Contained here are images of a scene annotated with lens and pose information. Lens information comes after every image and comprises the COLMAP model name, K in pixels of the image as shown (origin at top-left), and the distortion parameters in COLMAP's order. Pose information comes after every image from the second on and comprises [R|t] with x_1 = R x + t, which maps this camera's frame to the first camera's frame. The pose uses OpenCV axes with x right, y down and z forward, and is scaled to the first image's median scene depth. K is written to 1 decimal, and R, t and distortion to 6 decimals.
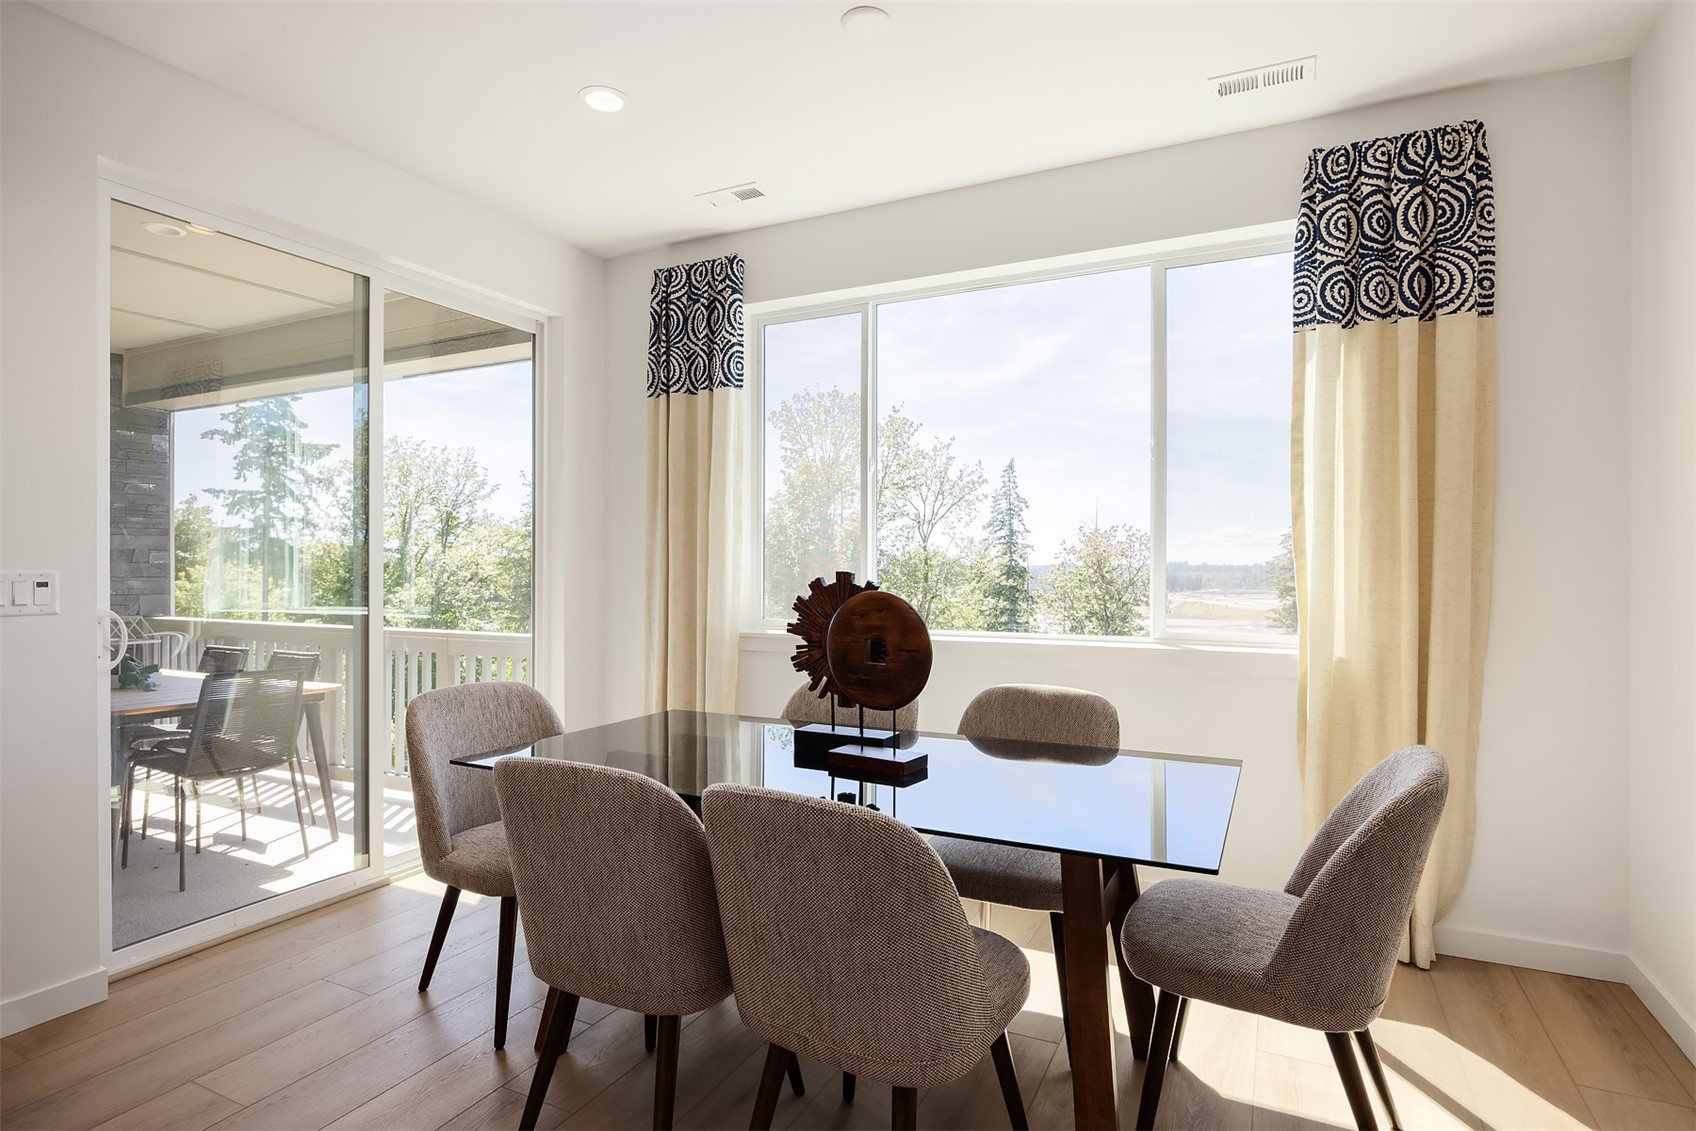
lens RADIAL K [[859.8, 0, 838.1], [0, 859.8, 554.0], [0, 0, 1]] dist [-0.005107, 0.000908]
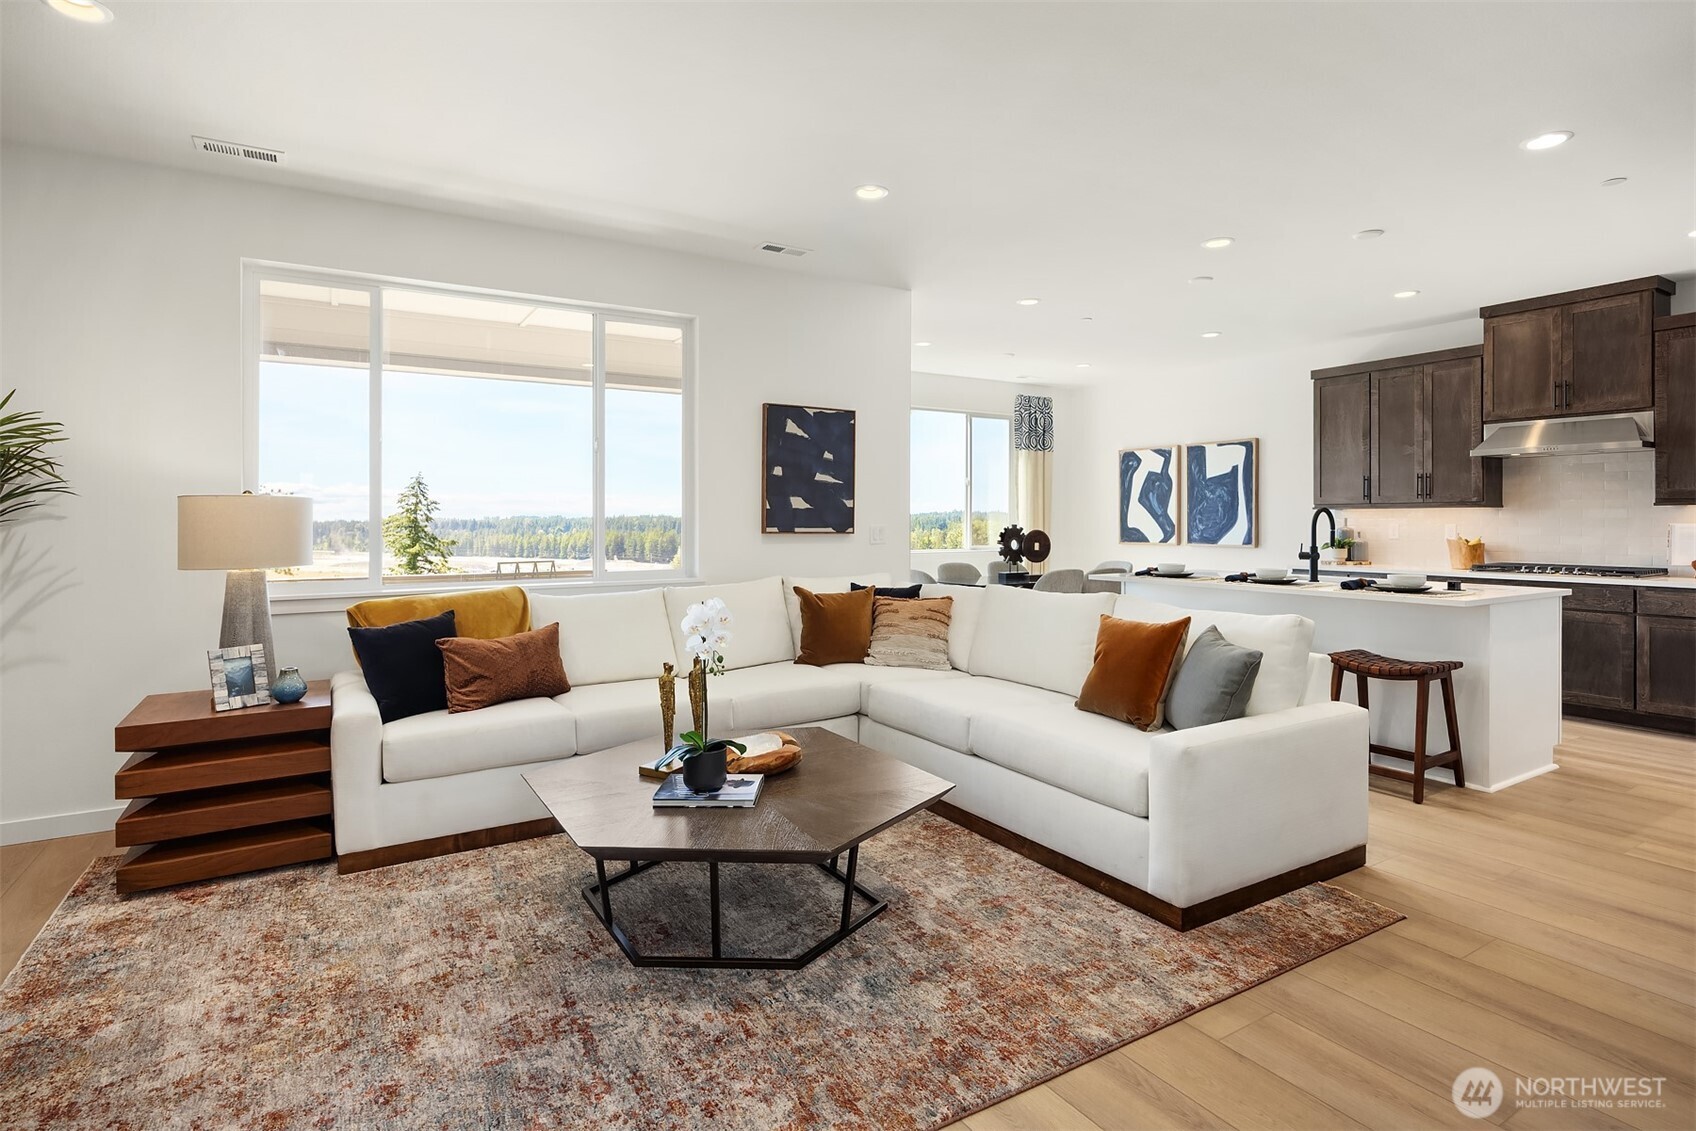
lens RADIAL K [[841.9, 0, 865.2], [0, 841.9, 534.1], [0, 0, 1]] dist [-0.004921, -0.002122]
pose [[0.528098, -0.012552, 0.849090, -2.546183], [-0.010148, 0.999726, 0.021090, -0.004726], [-0.849123, -0.019754, 0.527826, -0.199783]]
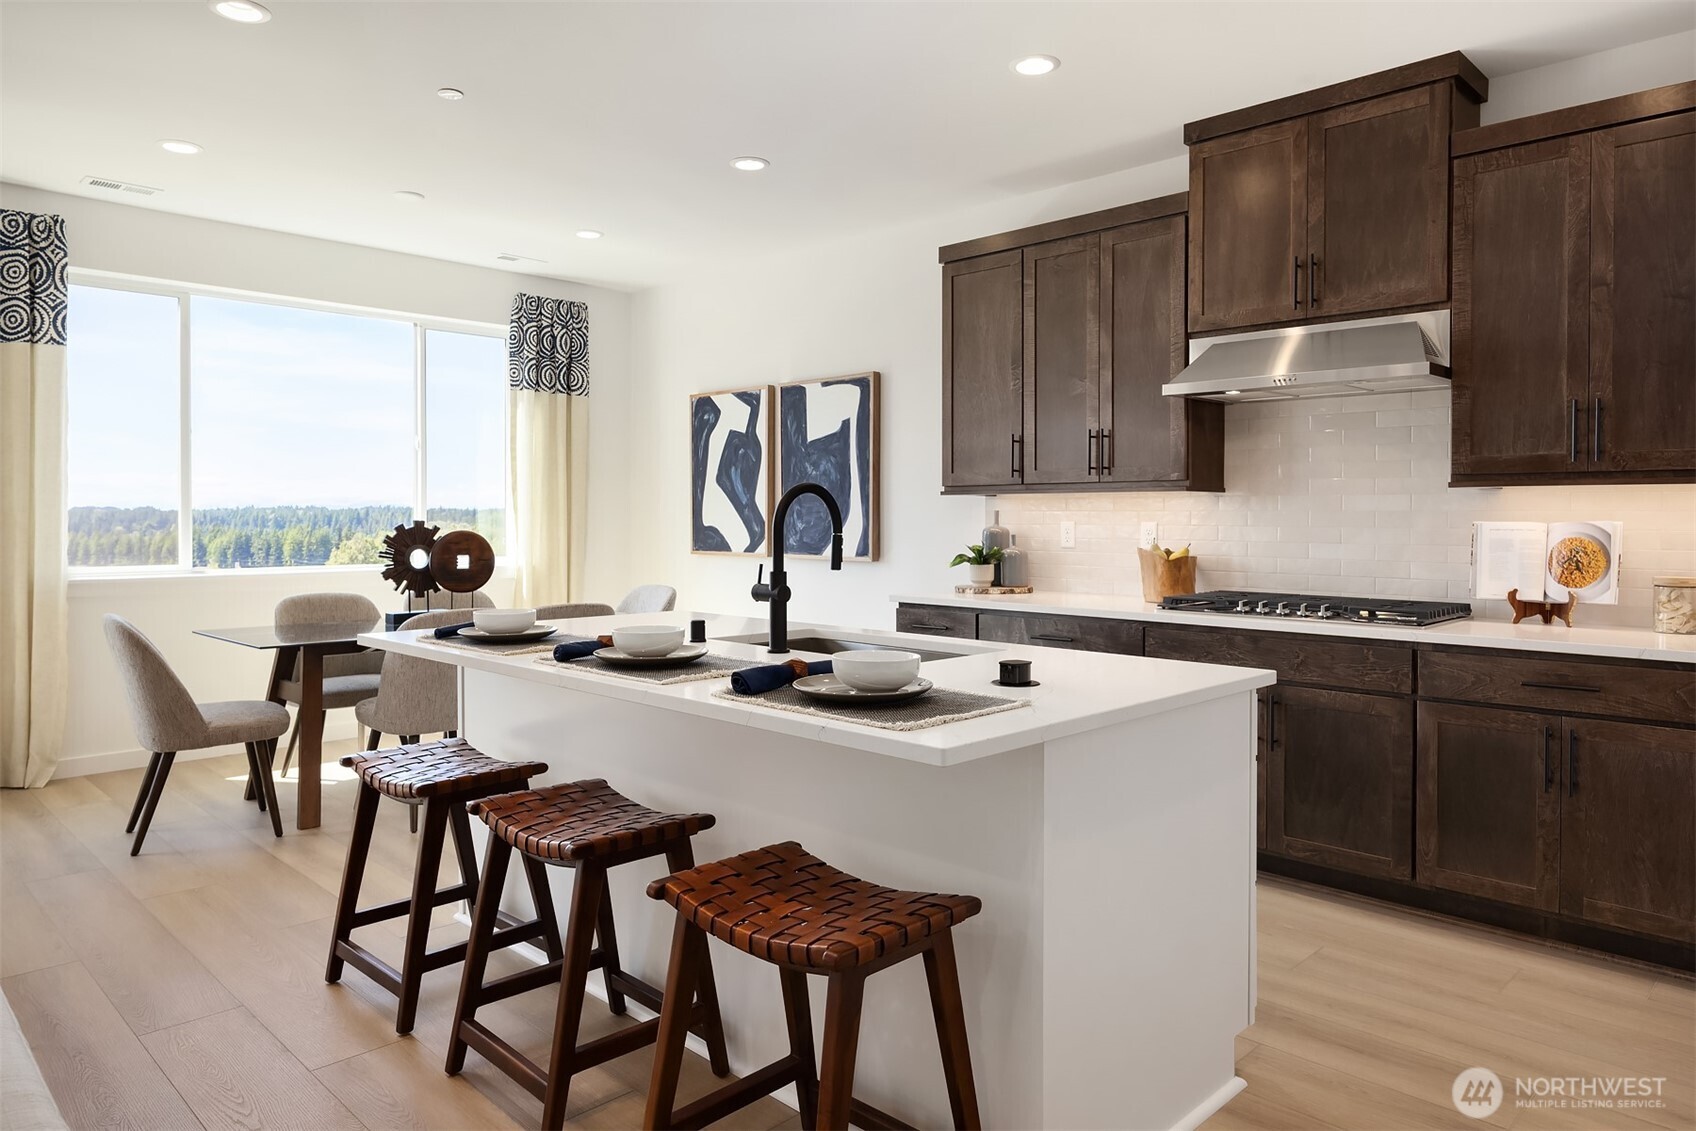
lens RADIAL K [[1077.7, 0, 851.4], [0, 1077.7, 546.4], [0, 0, 1]] dist [-0.004600, 0.007153]
pose [[0.319824, -0.025533, 0.947133, -1.476784], [-0.014091, 0.999398, 0.031700, -0.007642], [-0.947372, -0.023484, 0.319271, -0.443709]]
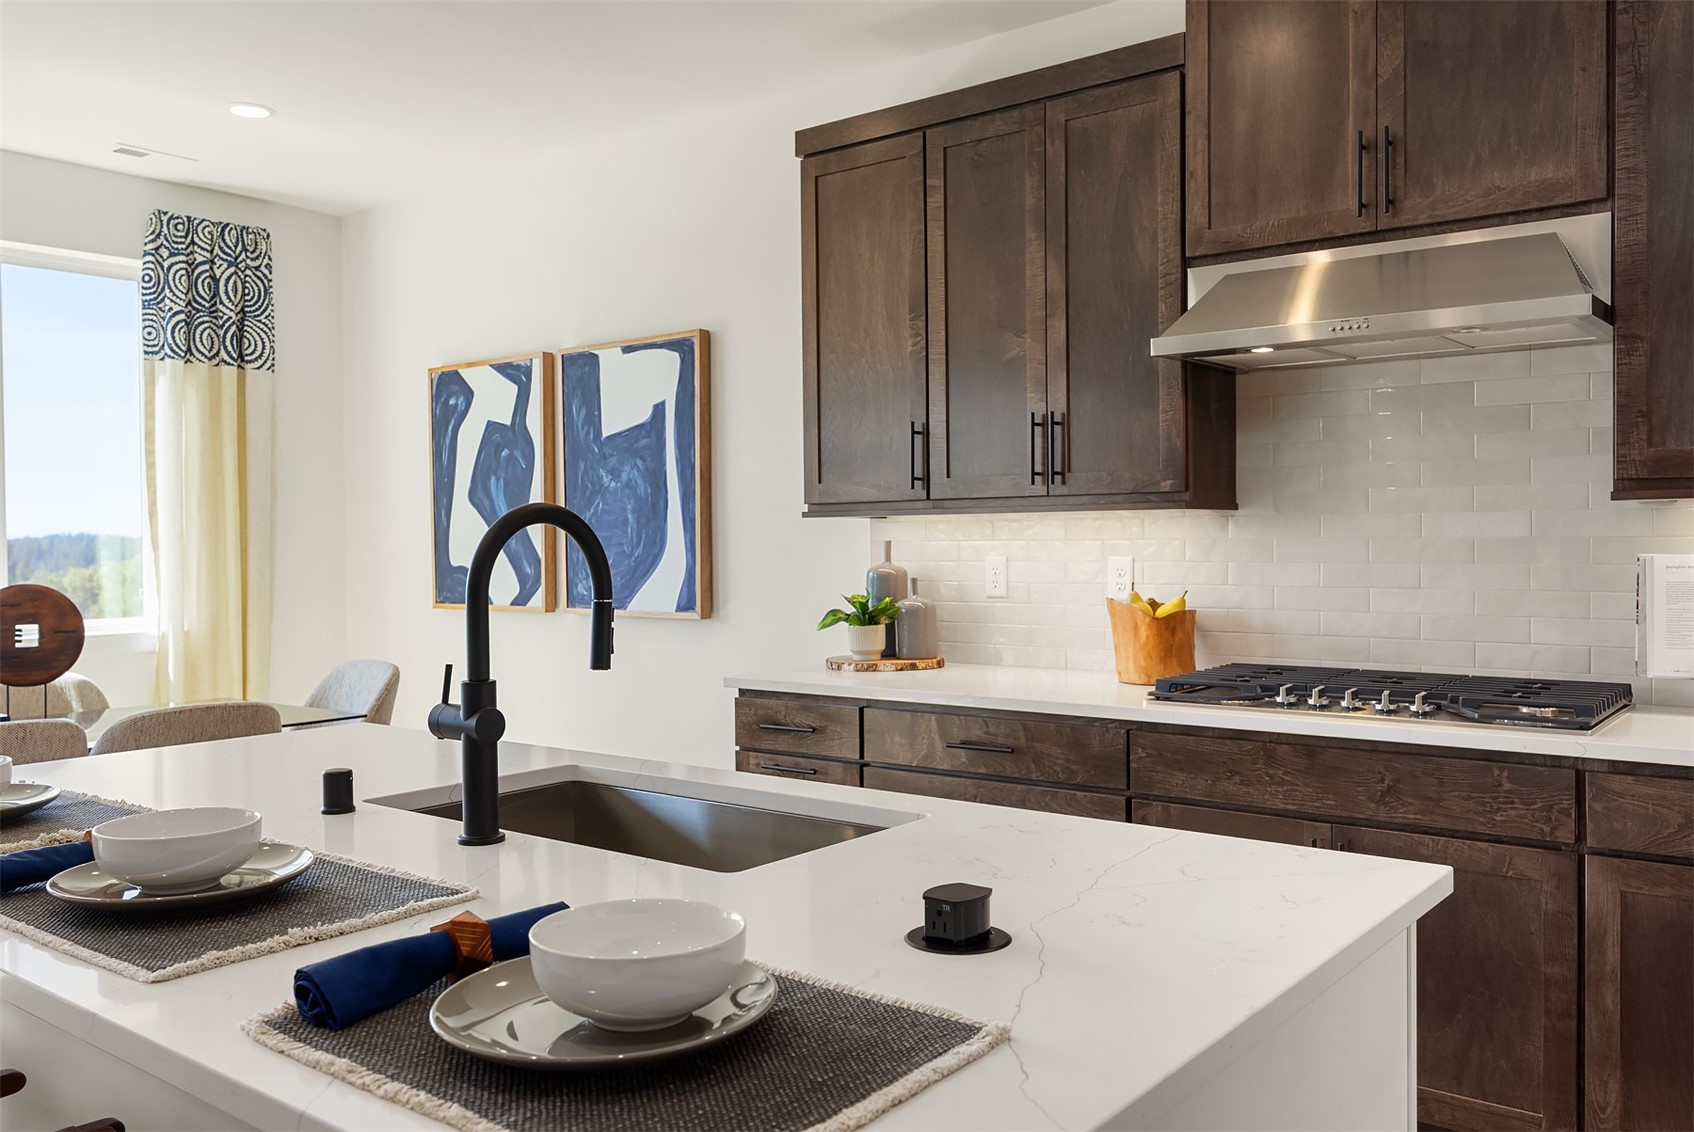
lens RADIAL K [[1341.8, 0, 858.1], [0, 1341.8, 588.9], [0, 0, 1]] dist [-0.001882, -0.007547]
pose [[0.213275, -0.037136, 0.976286, -1.121387], [-0.004208, 0.999233, 0.038928, -0.018062], [-0.976983, -0.012411, 0.212955, -0.375280]]
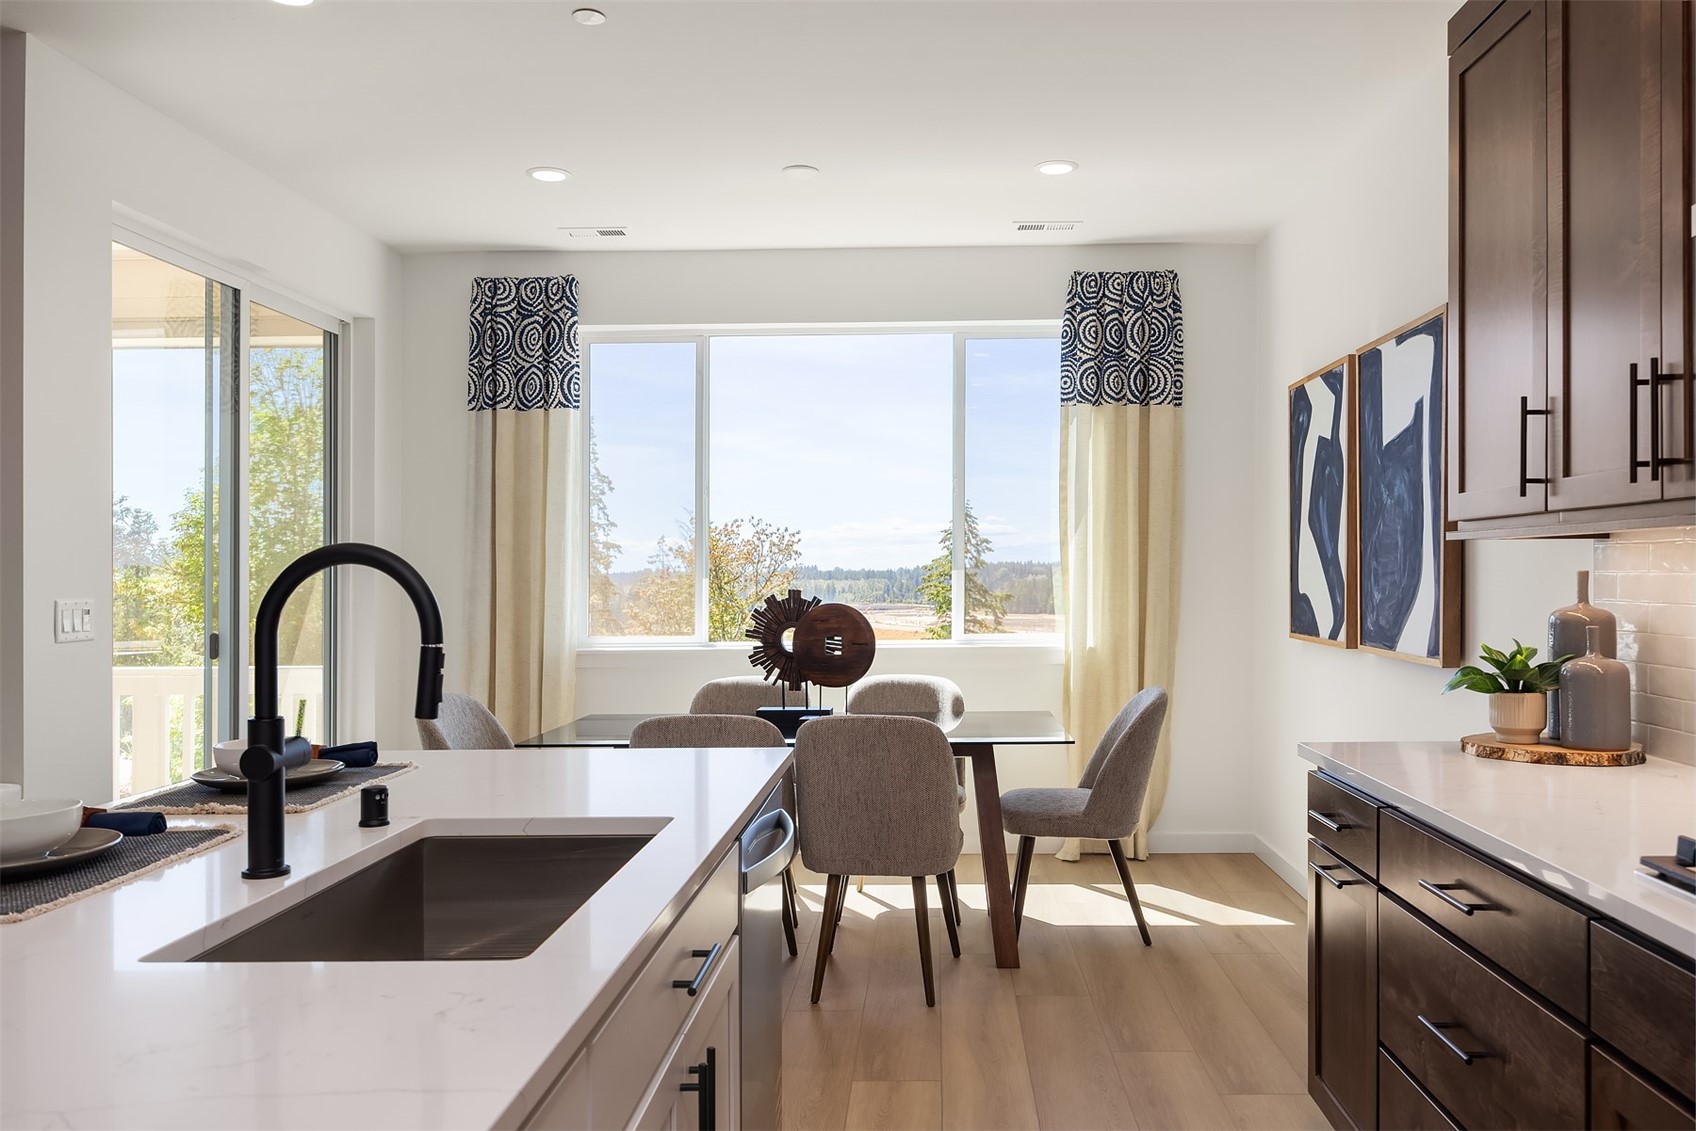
lens RADIAL K [[1277.2, 0, 898.2], [0, 1277.2, 579.0], [0, 0, 1]] dist [0.008914, 0.010673]
pose [[0.901194, -0.010561, 0.433287, -0.588192], [0.002951, 0.999829, 0.018233, -0.026478], [-0.433406, -0.015153, 0.901072, -0.719378]]
